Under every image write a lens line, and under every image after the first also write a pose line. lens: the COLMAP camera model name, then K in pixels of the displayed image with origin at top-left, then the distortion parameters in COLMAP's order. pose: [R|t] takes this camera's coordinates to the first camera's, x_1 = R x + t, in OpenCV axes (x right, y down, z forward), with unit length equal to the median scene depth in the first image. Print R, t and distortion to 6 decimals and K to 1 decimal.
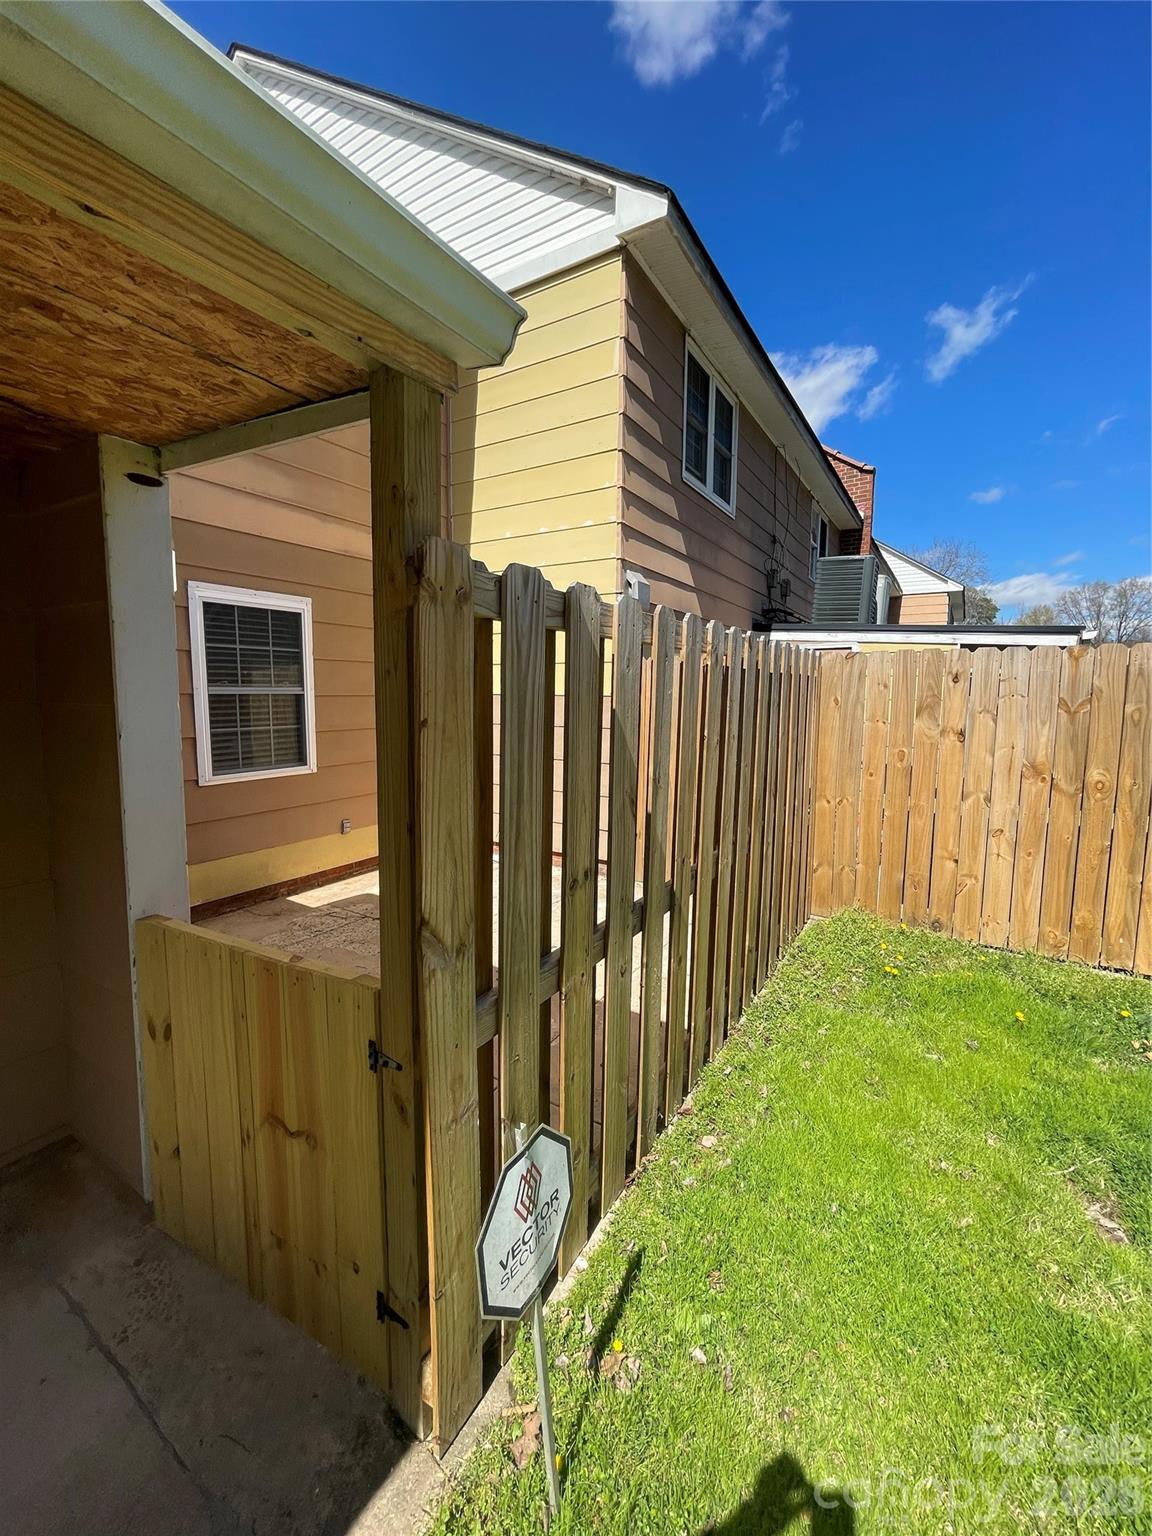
lens RADIAL K [[624.1, 0, 565.2], [0, 624.1, 761.9], [0, 0, 1]] dist [0.006426, -0.001529]
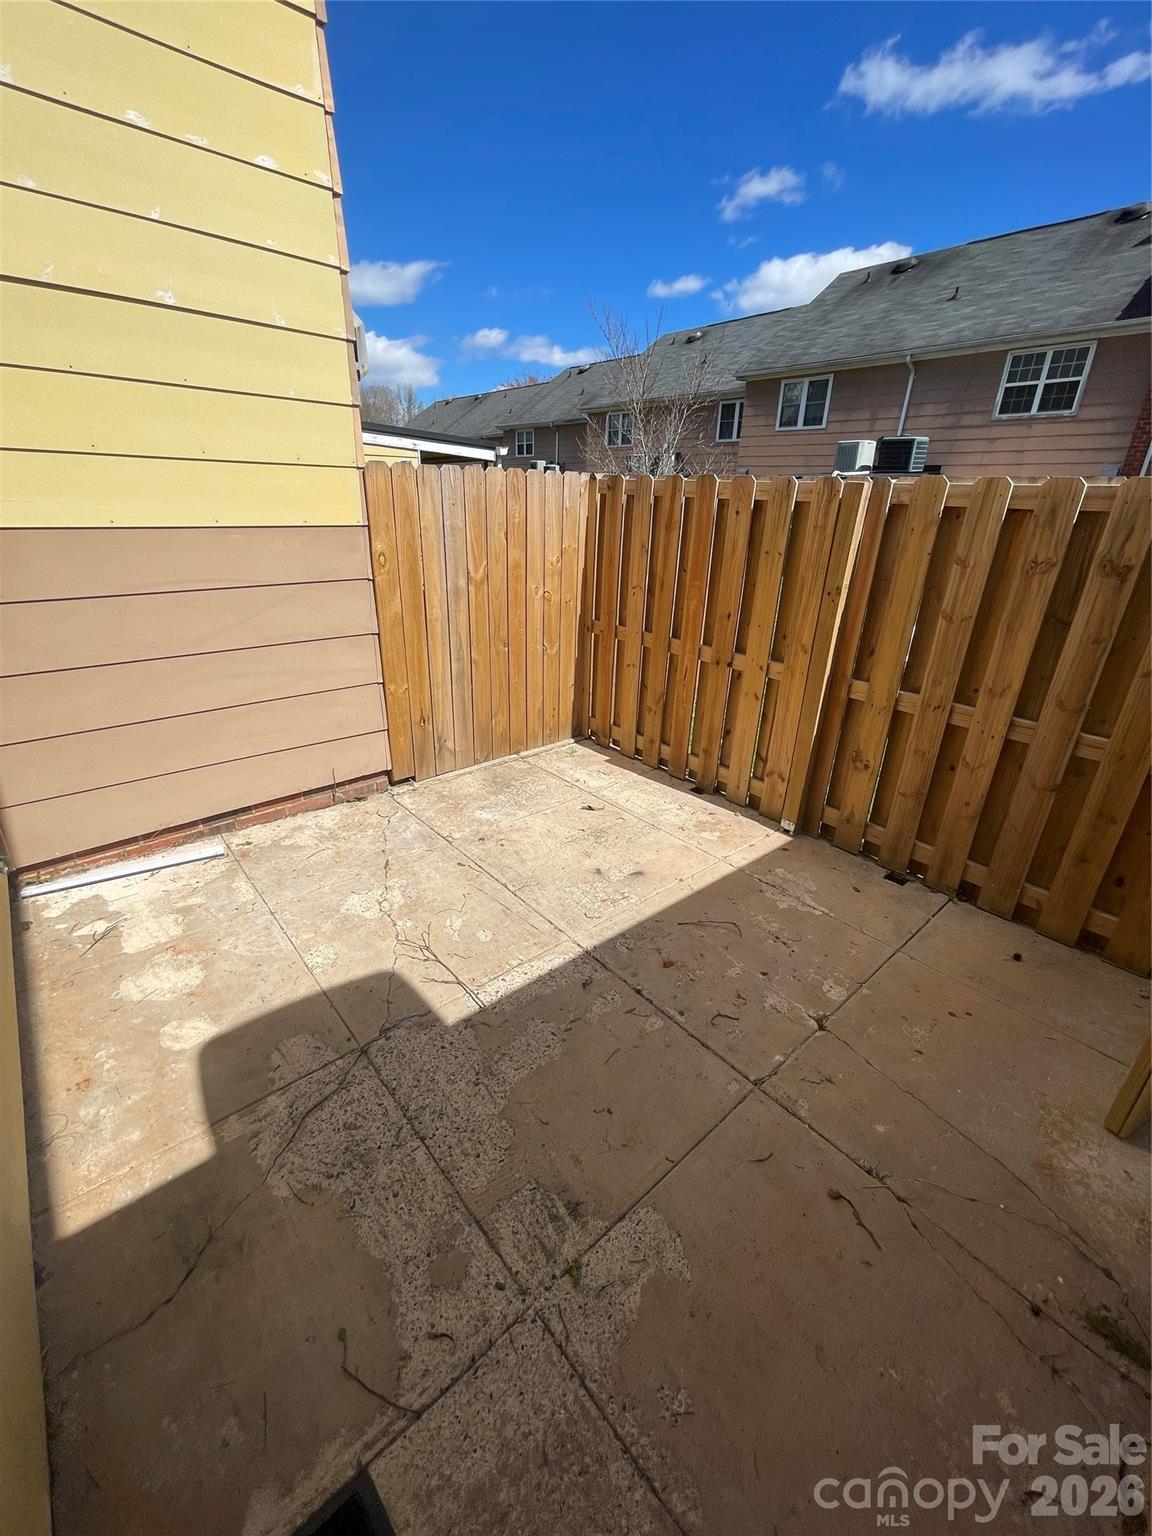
lens RADIAL K [[624.1, 0, 569.4], [0, 624.1, 757.3], [0, 0, 1]] dist [0.006426, -0.001529]
pose [[0.287212, -0.373135, 0.882202, -0.578842], [0.081997, 0.927203, 0.365473, -0.114194], [-0.954351, -0.032630, 0.296900, 0.674136]]
